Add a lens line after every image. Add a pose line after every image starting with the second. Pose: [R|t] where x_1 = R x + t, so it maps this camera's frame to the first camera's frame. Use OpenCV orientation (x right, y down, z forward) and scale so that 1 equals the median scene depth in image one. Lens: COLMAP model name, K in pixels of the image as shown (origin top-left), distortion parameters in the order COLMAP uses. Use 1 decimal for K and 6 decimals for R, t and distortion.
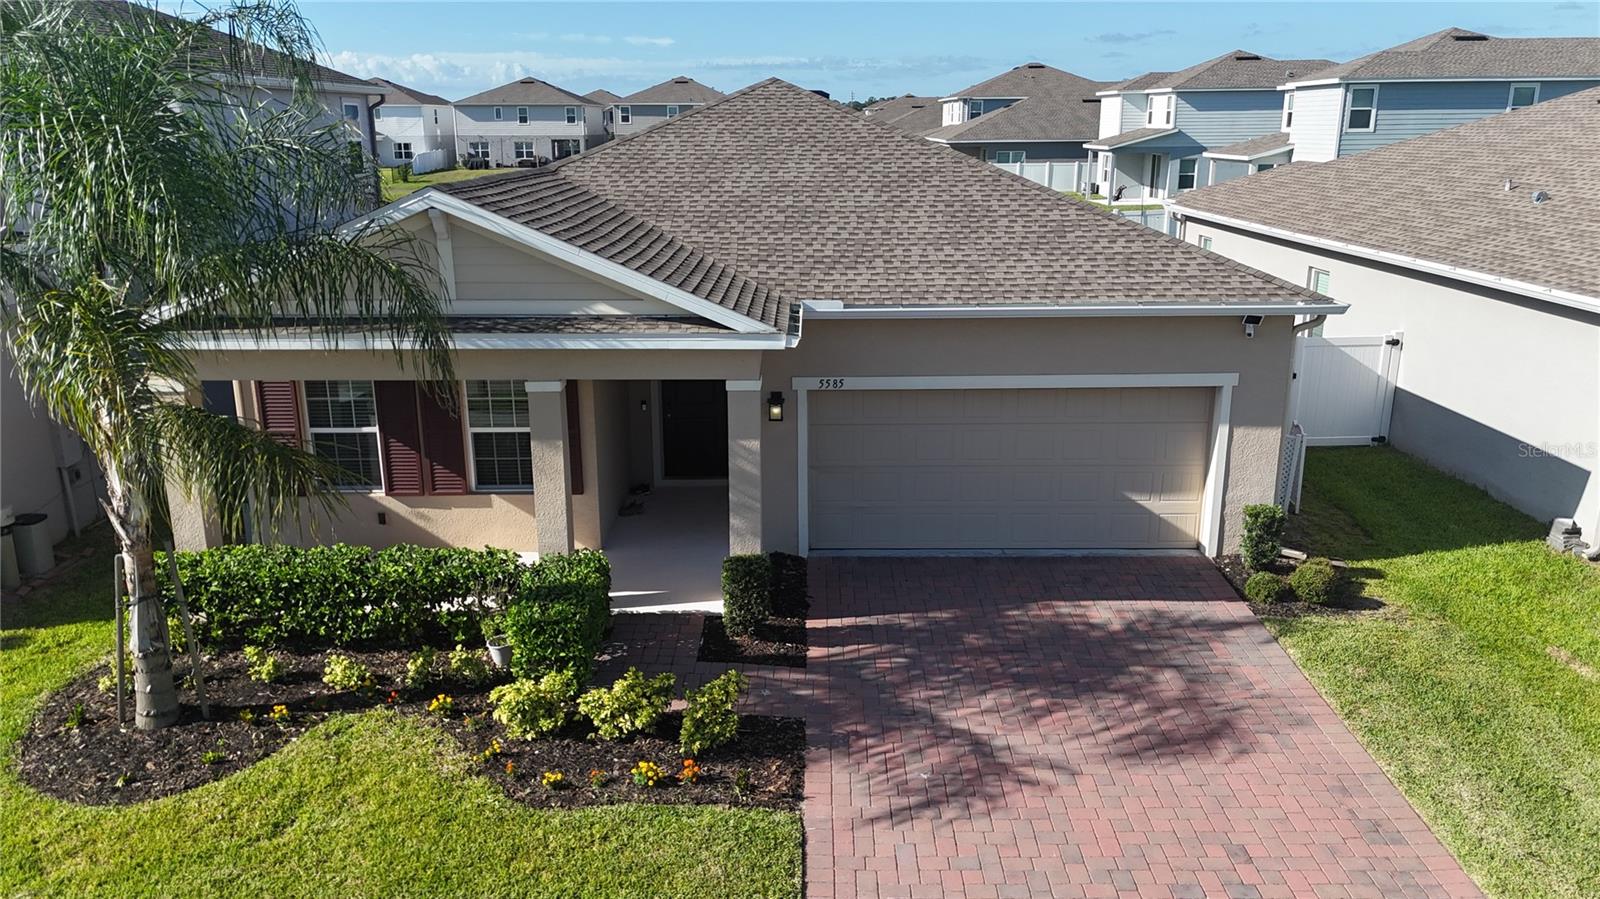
lens RADIAL K [[1178.8, 0, 801.8], [0, 1178.8, 455.4], [0, 0, 1]] dist [0.057345, -0.050301]
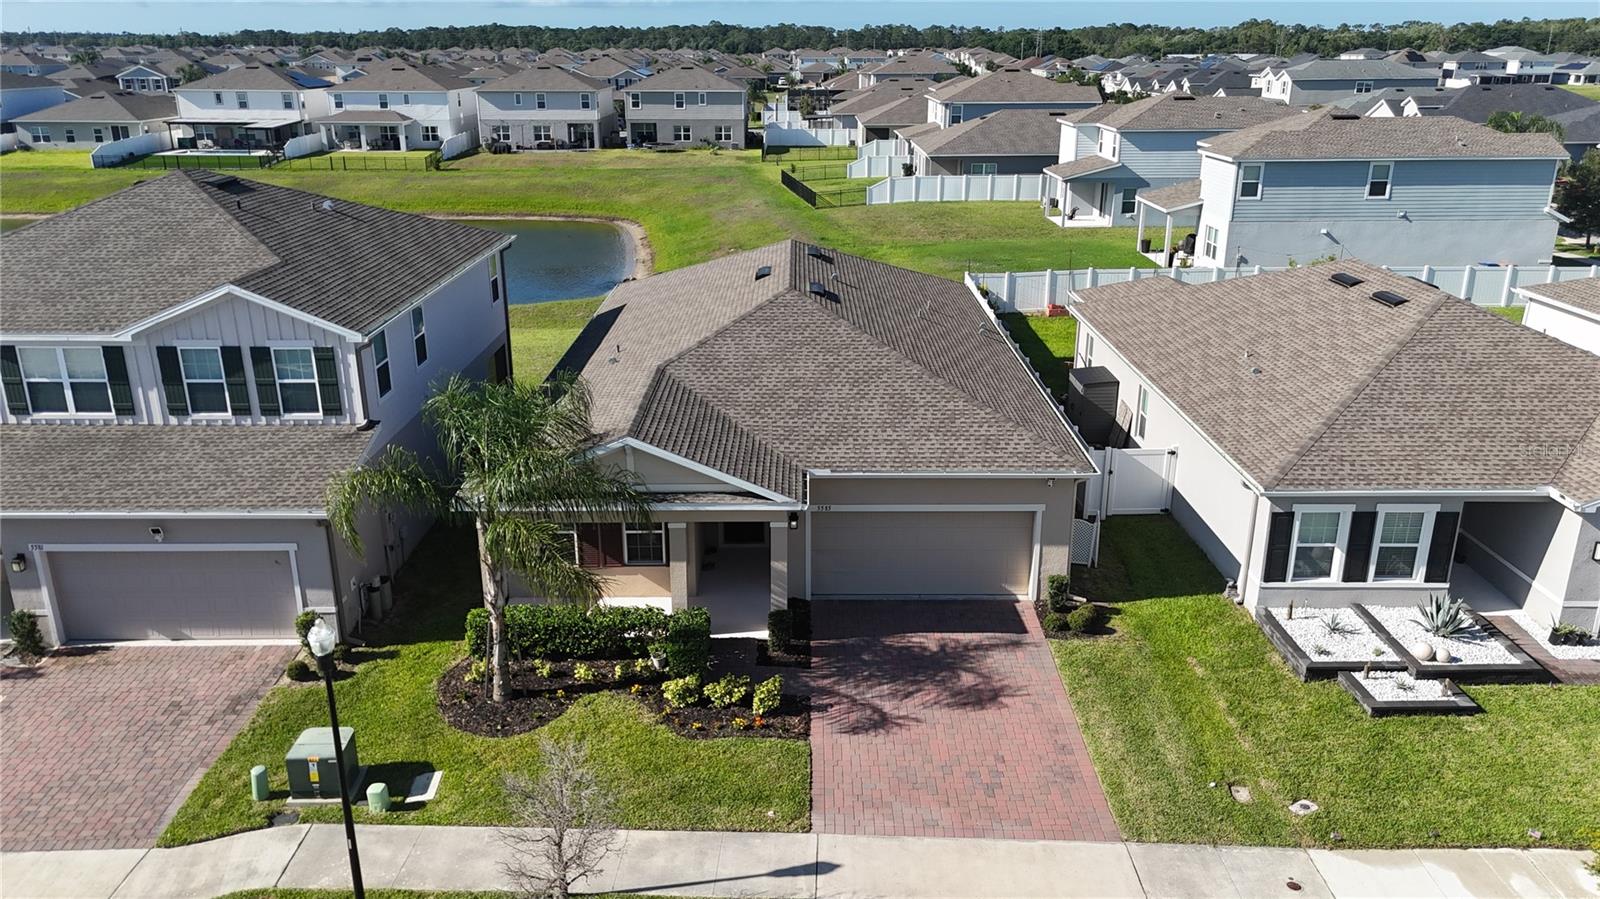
lens RADIAL K [[1178.8, 0, 801.3], [0, 1178.8, 452.5], [0, 0, 1]] dist [0.057345, -0.050301]
pose [[0.999987, 0.001766, 0.004682, -0.021052], [-0.002038, 0.998271, 0.058749, -0.283580], [-0.004570, -0.058758, 0.998262, -0.907406]]
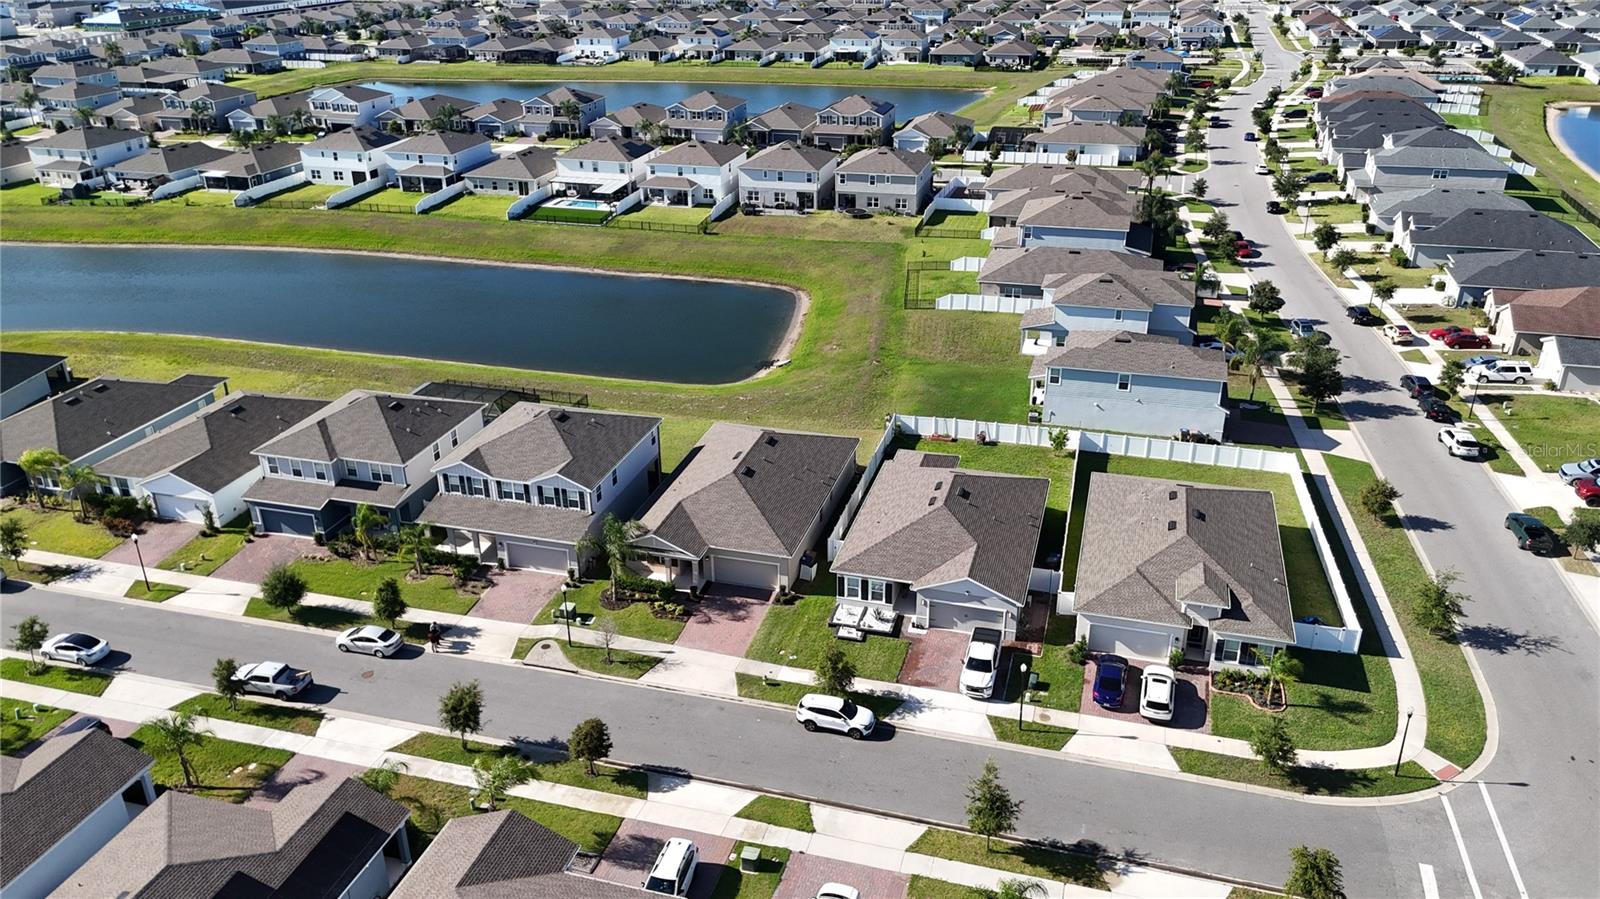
lens RADIAL K [[1178.8, 0, 803.9], [0, 1178.8, 449.7], [0, 0, 1]] dist [0.057345, -0.050301]
pose [[0.961806, 0.111229, -0.250116, 2.112148], [-0.068711, 0.982569, 0.172733, -1.848309], [0.264969, -0.148950, 0.952683, -5.034346]]
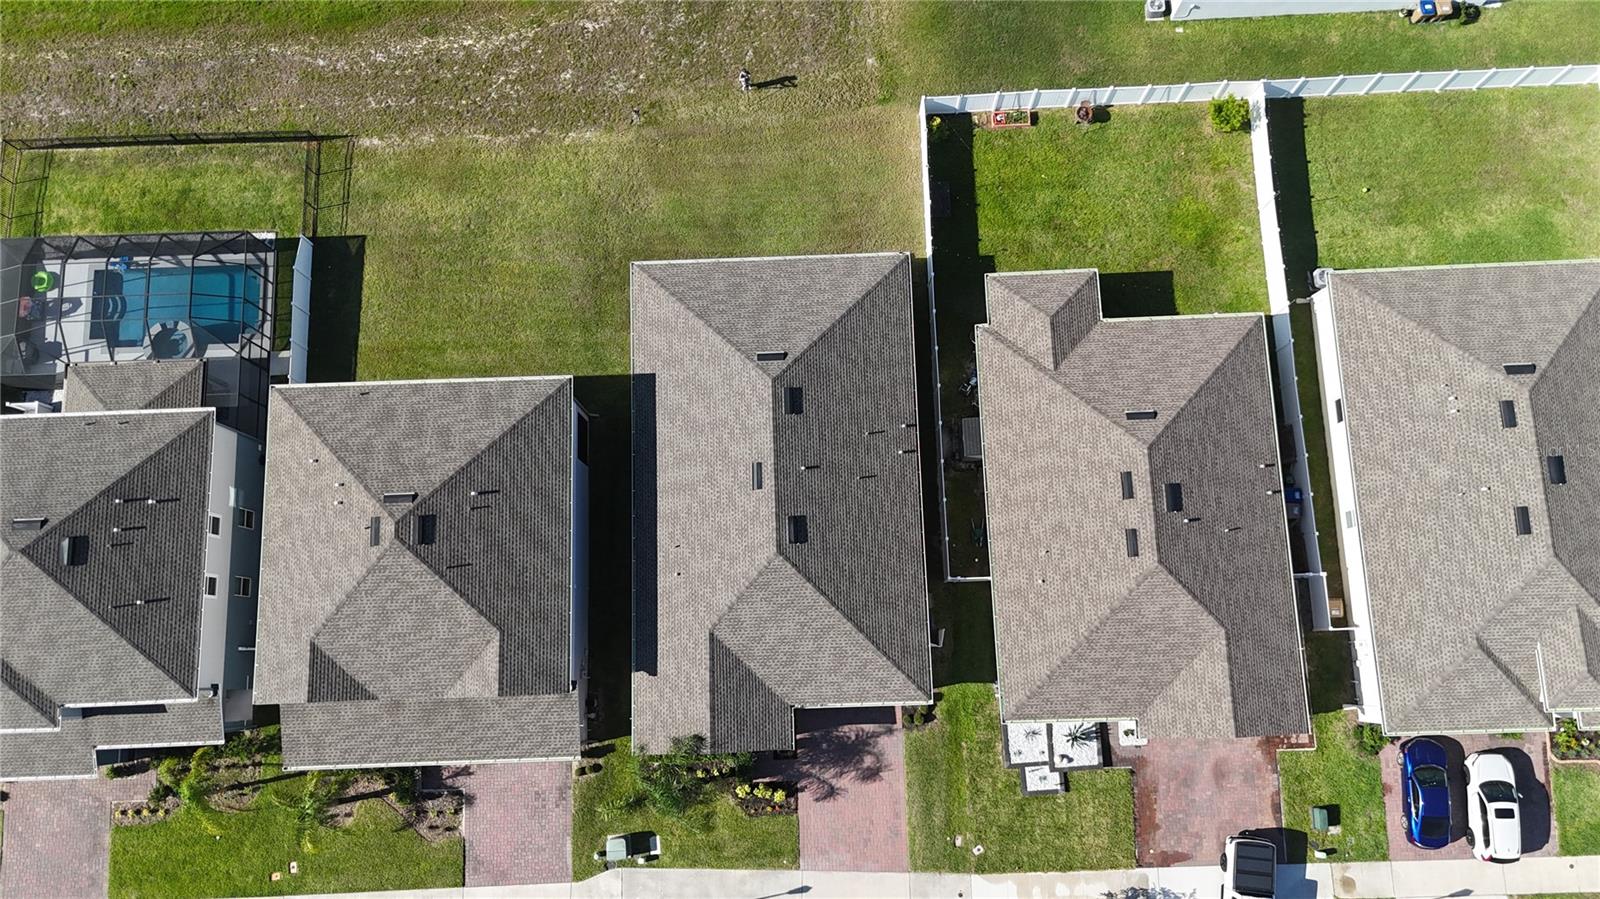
lens RADIAL K [[1178.8, 0, 800.5], [0, 1178.8, 448.5], [0, 0, 1]] dist [0.057345, -0.050301]
pose [[0.999318, -0.036645, -0.004588, 0.077439], [0.020344, 0.442543, 0.896516, -4.226382], [-0.030822, -0.895998, 0.442987, 0.041591]]
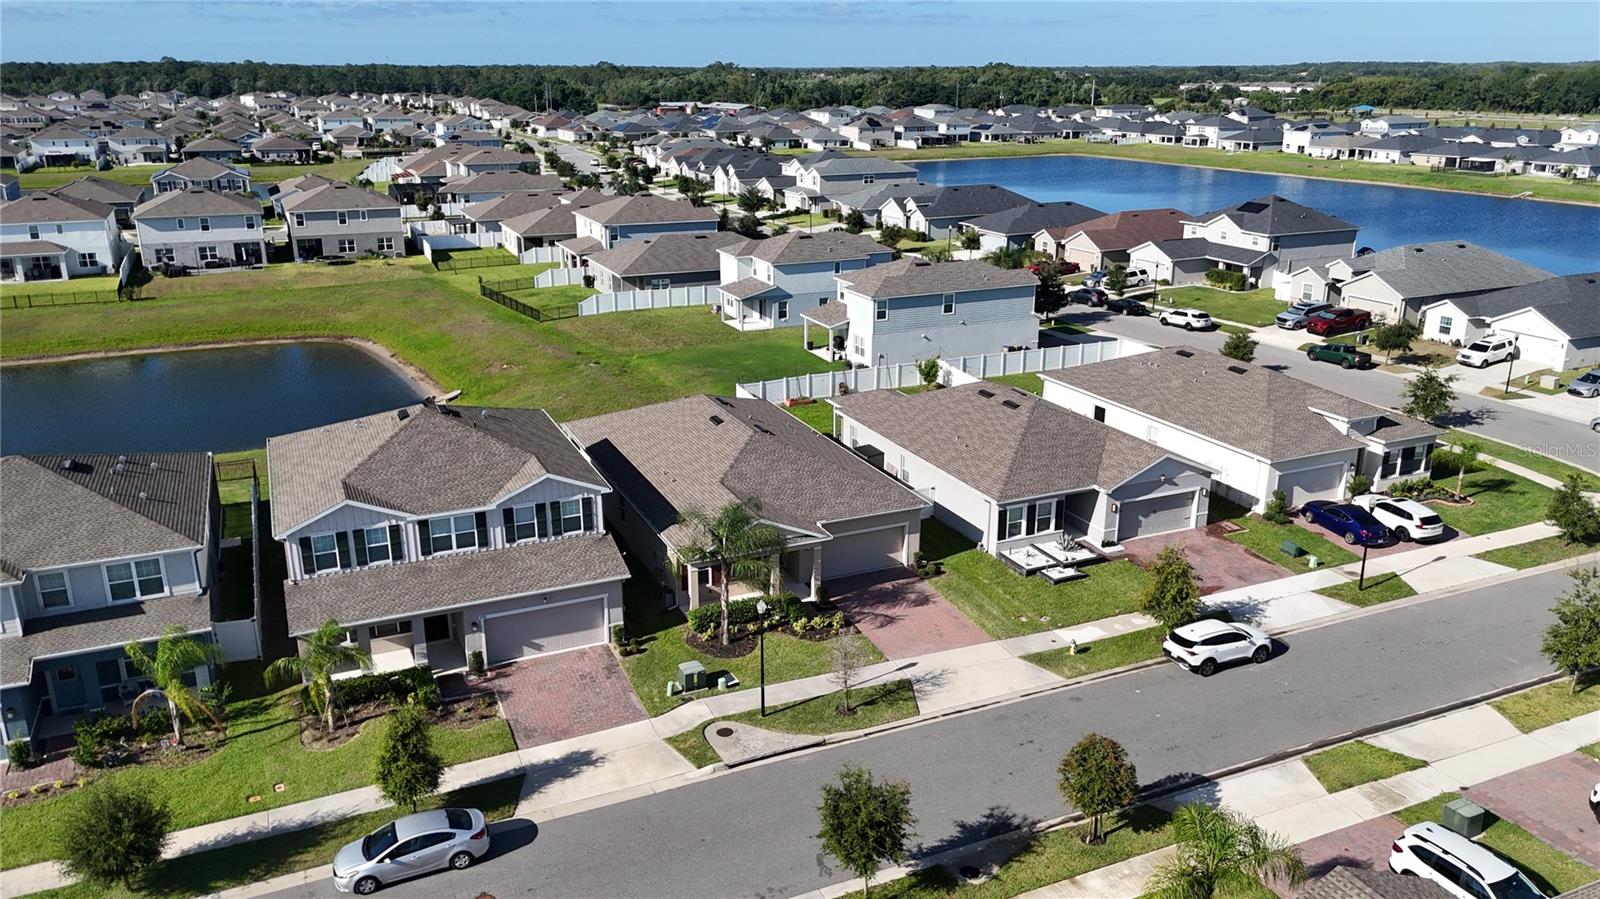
lens RADIAL K [[1178.8, 0, 803.7], [0, 1178.8, 445.2], [0, 0, 1]] dist [0.057345, -0.050301]
pose [[0.911246, -0.120358, 0.393884, -1.702363], [0.107383, 0.992700, 0.054907, -0.657913], [-0.397618, -0.007737, 0.917519, -2.867197]]
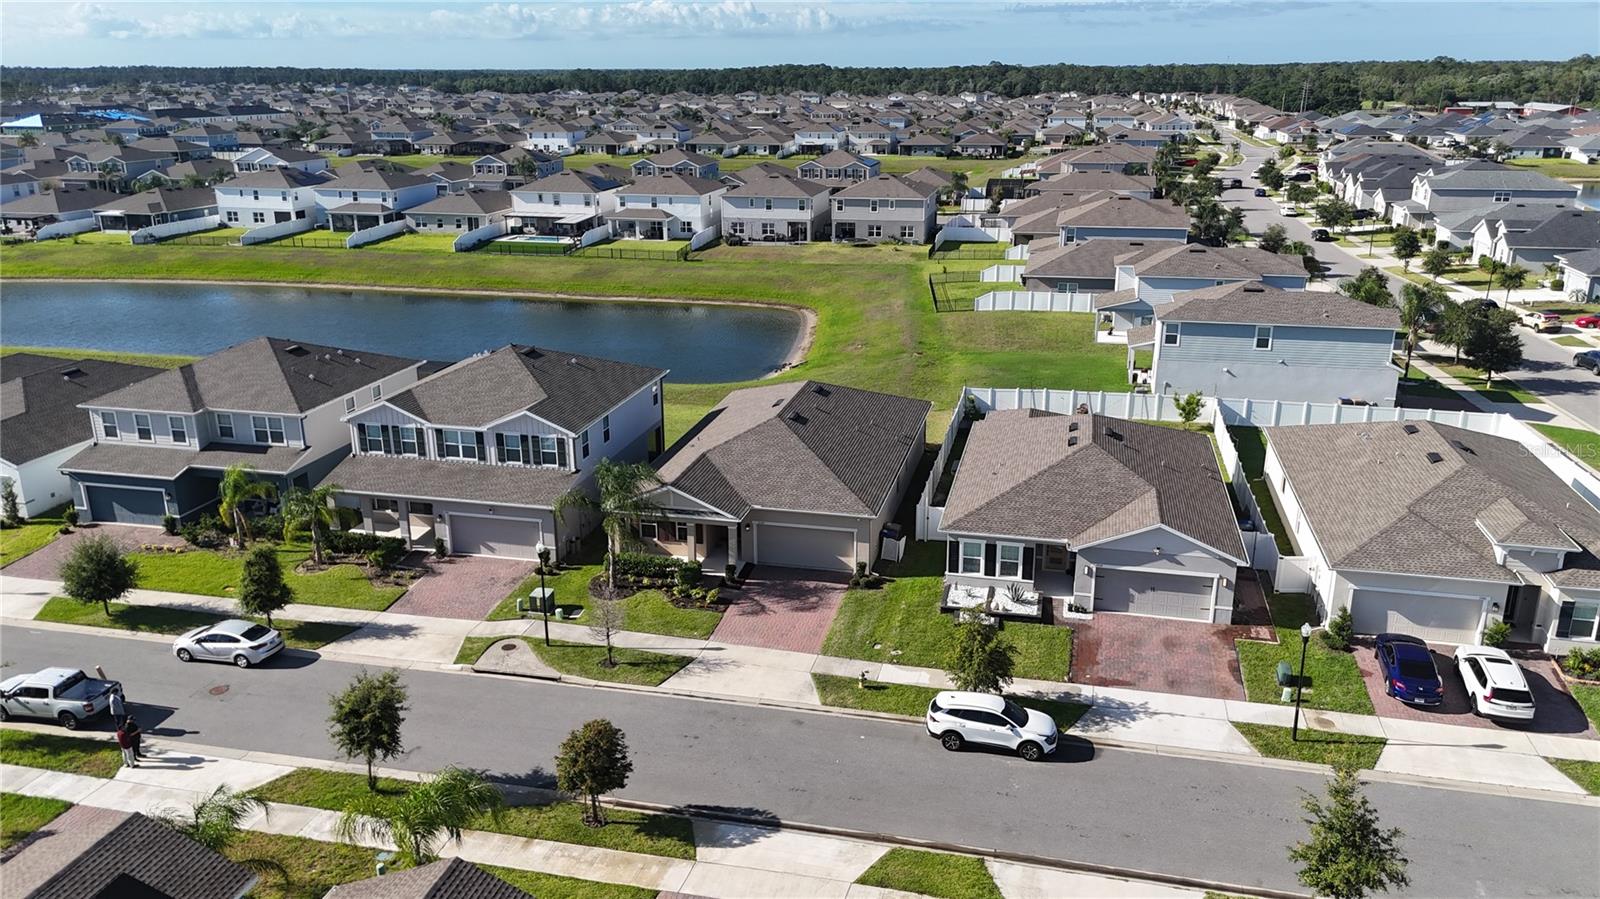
lens RADIAL K [[1178.8, 0, 803.7], [0, 1178.8, 450.6], [0, 0, 1]] dist [0.057345, -0.050301]
pose [[0.974003, 0.069304, -0.215674, 1.148142], [-0.061122, 0.997143, 0.044385, -0.558440], [0.218134, -0.030048, 0.975456, -3.277935]]
